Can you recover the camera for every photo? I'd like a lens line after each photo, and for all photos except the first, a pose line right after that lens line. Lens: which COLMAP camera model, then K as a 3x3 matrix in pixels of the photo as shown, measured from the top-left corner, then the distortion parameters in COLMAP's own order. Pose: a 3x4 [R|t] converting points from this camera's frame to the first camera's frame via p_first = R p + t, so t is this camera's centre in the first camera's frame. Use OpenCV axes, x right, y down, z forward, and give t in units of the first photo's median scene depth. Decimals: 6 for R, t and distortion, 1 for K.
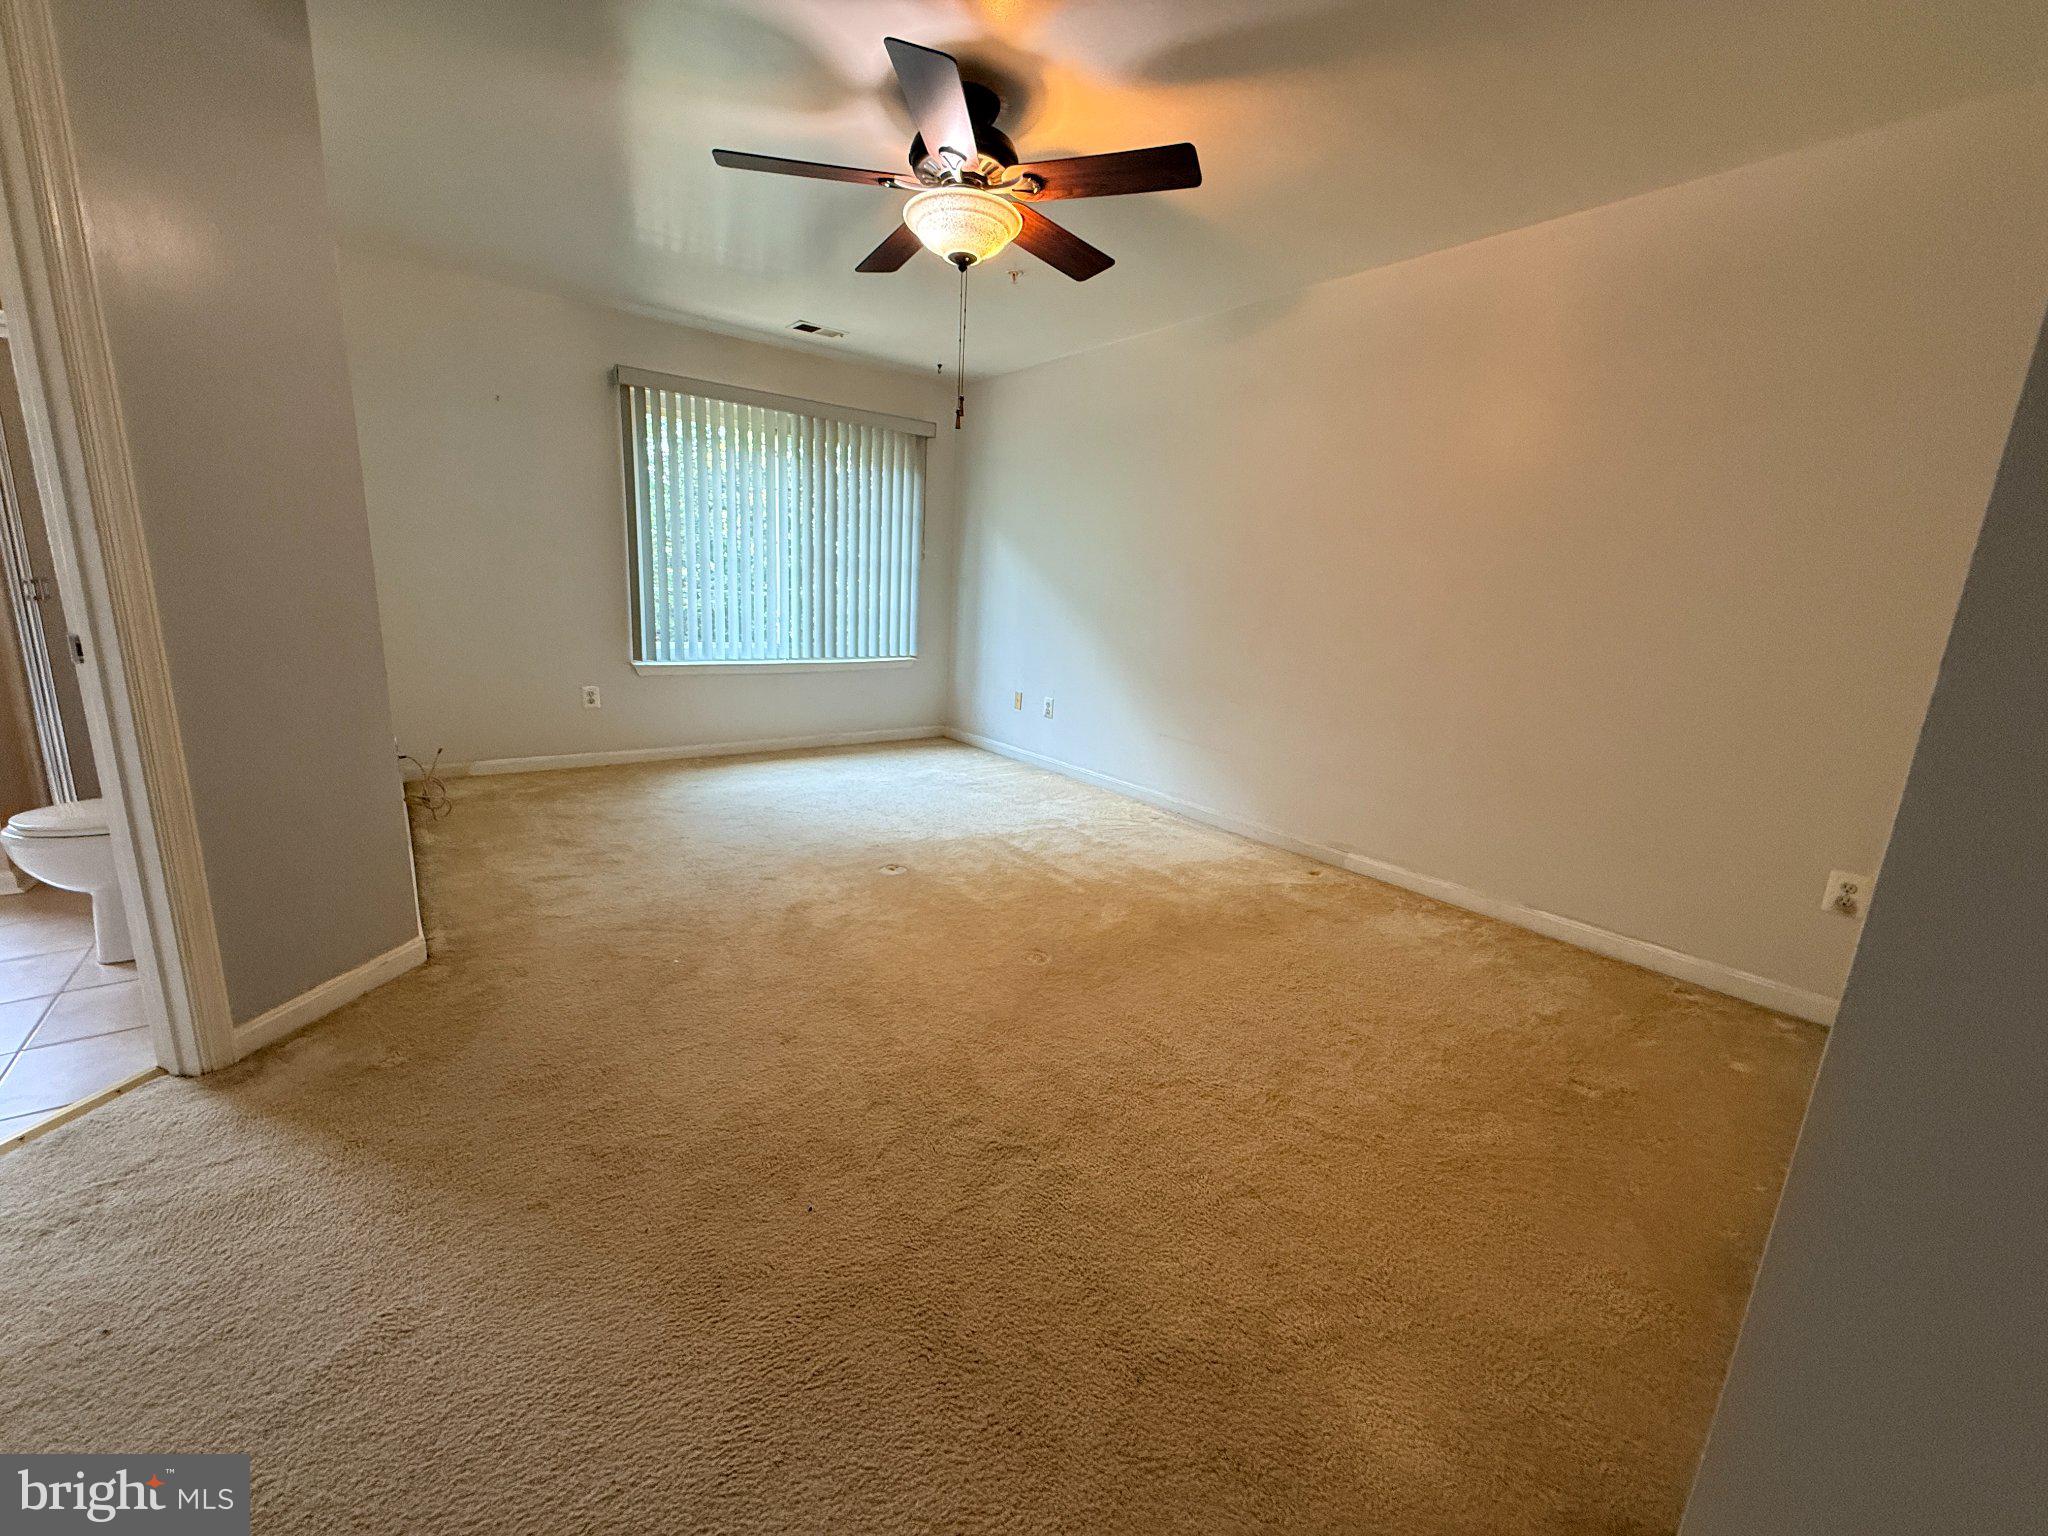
lens RADIAL K [[817.3, 0, 1017.8], [0, 817.3, 767.4], [0, 0, 1]] dist [0.000486, 0.000129]
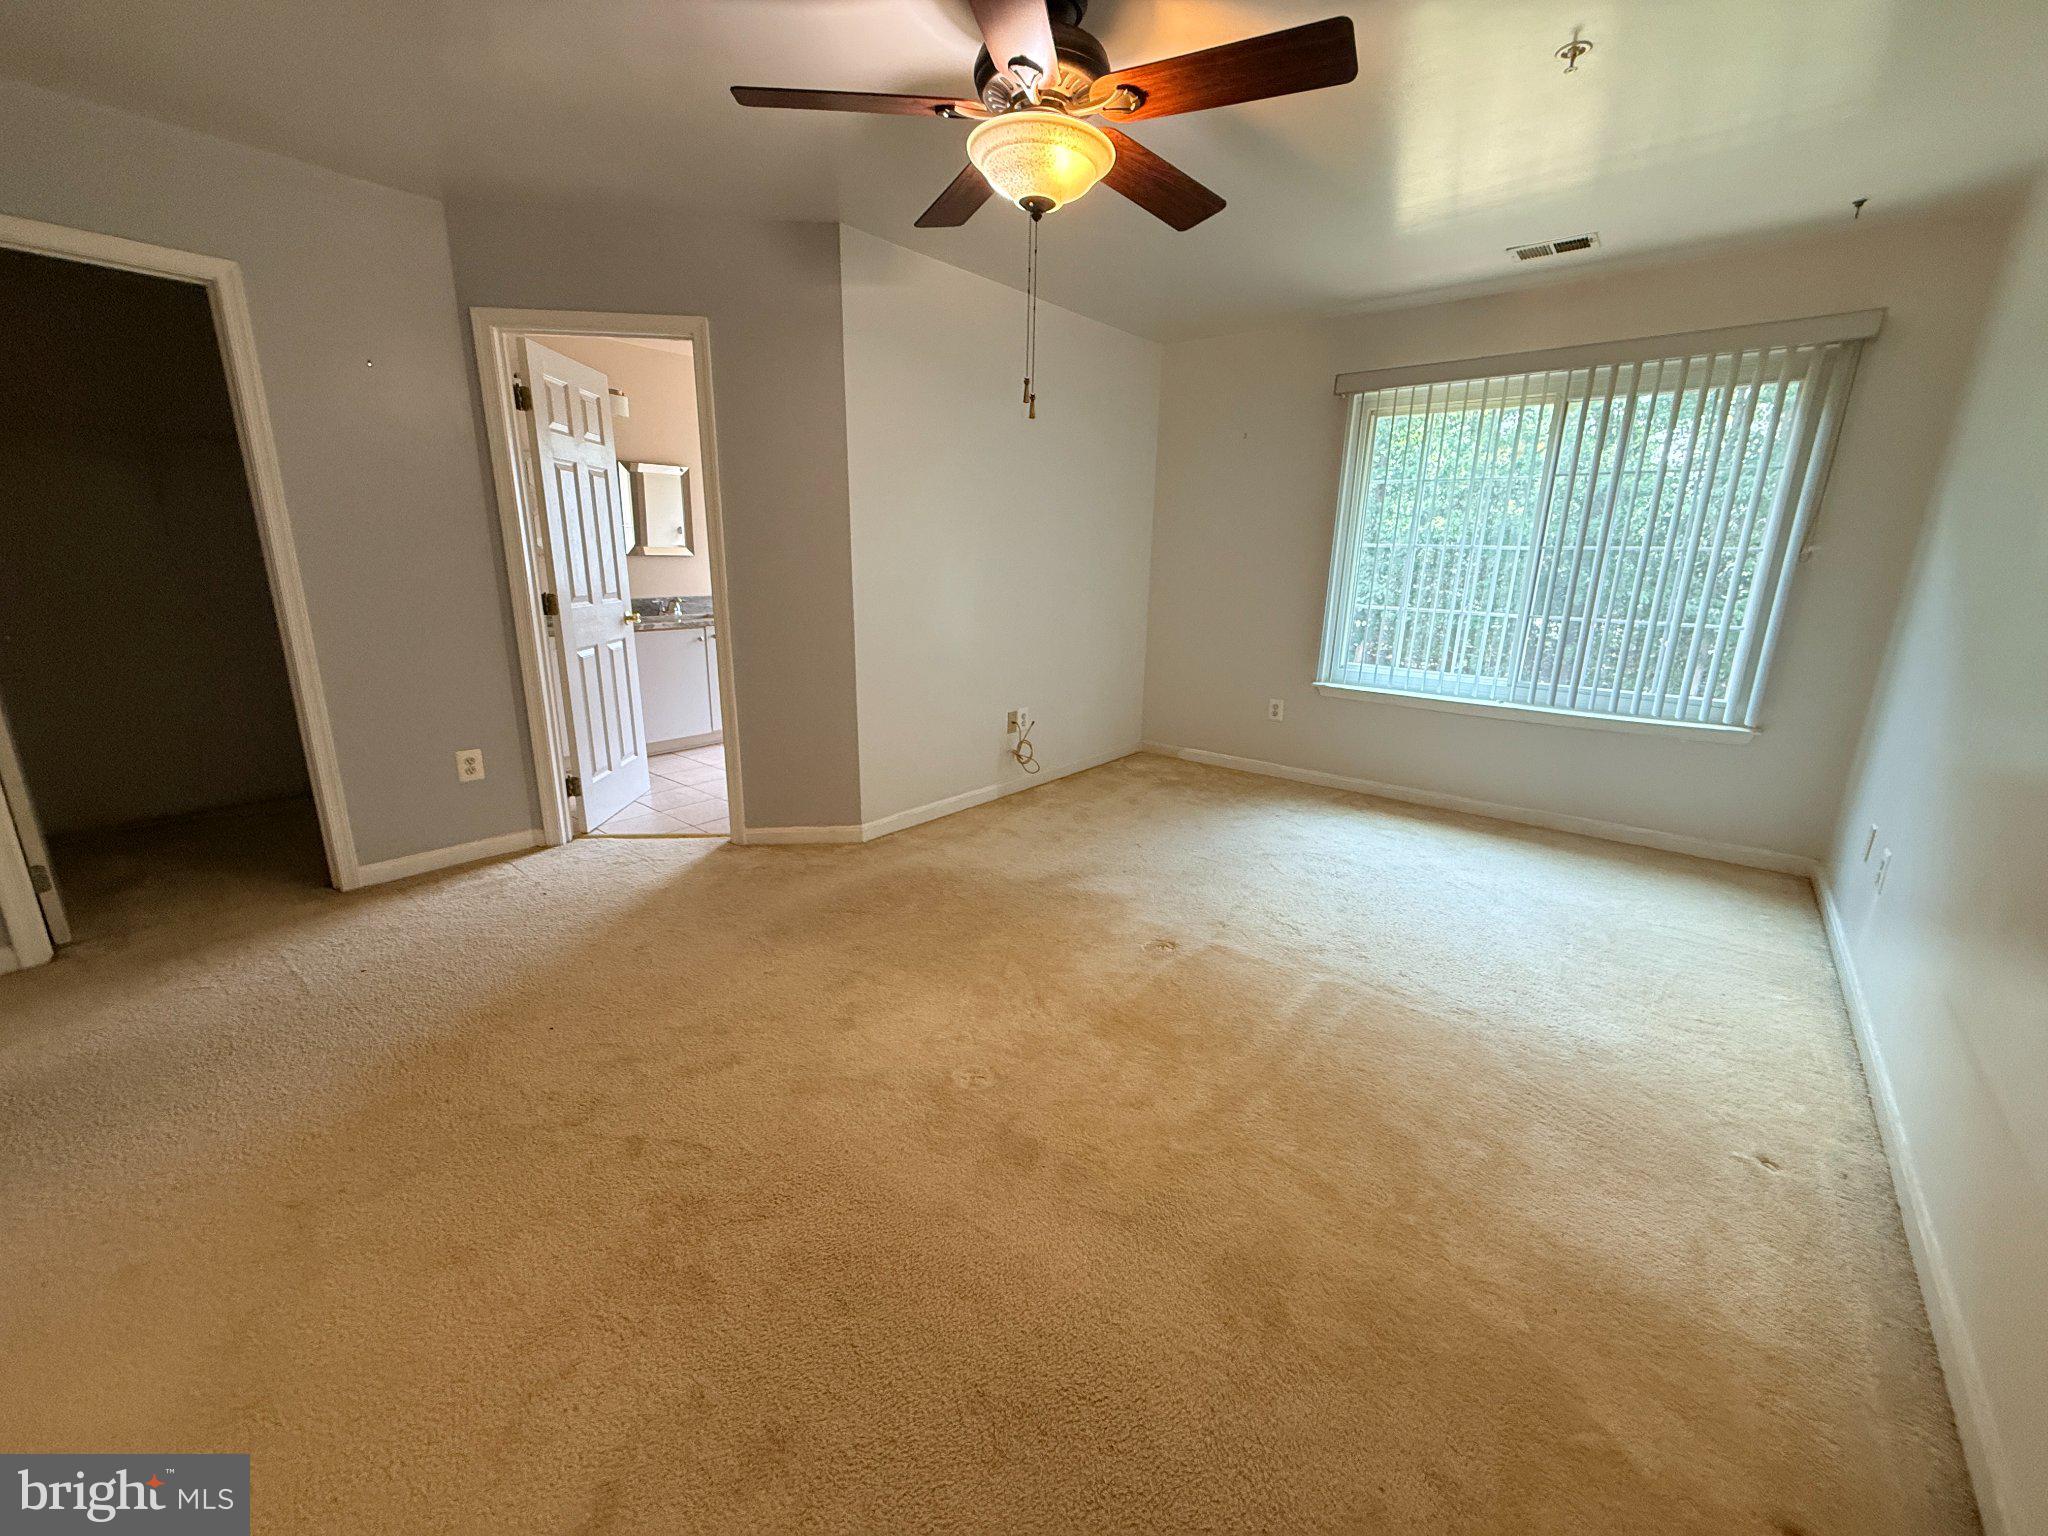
lens RADIAL K [[817.3, 0, 1007.9], [0, 817.3, 763.4], [0, 0, 1]] dist [0.000486, 0.000129]
pose [[0.219299, 0.200313, -0.954873, 0.767374], [-0.218736, 0.963878, 0.151966, -0.198317], [0.950822, 0.175539, 0.255193, 0.818631]]
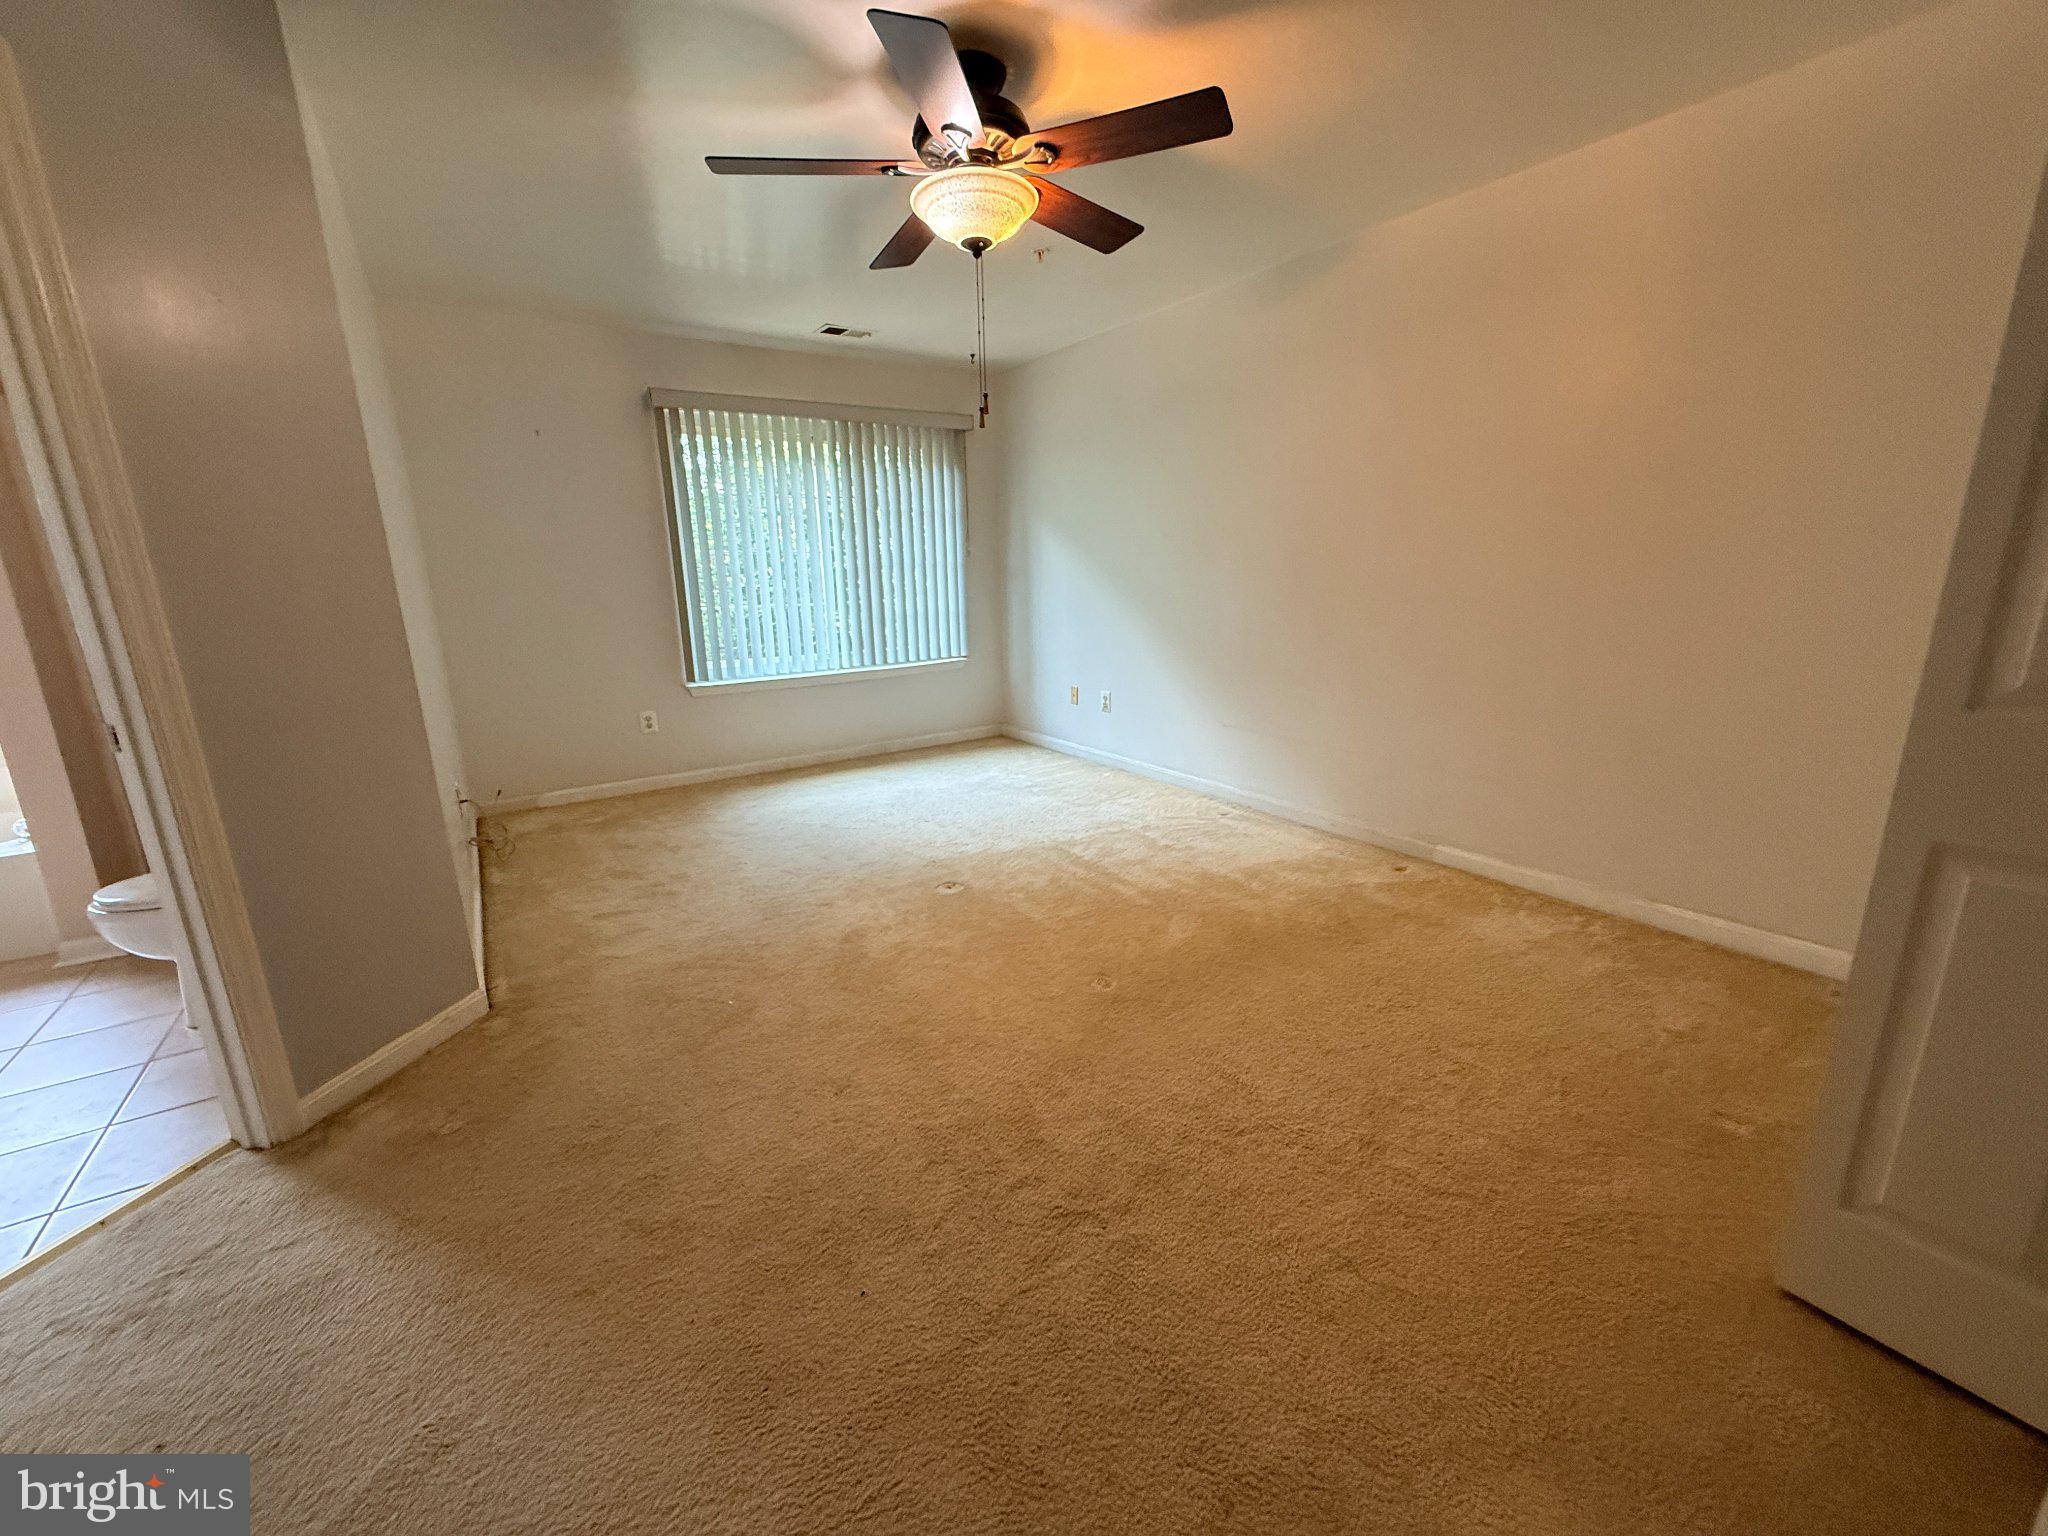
lens RADIAL K [[817.3, 0, 1019.6], [0, 817.3, 766.9], [0, 0, 1]] dist [0.000486, 0.000129]
pose [[0.994916, -0.058494, -0.081975, 0.022557], [0.060187, 0.998019, 0.018340, -0.041739], [0.080740, -0.023180, 0.996466, 0.061824]]
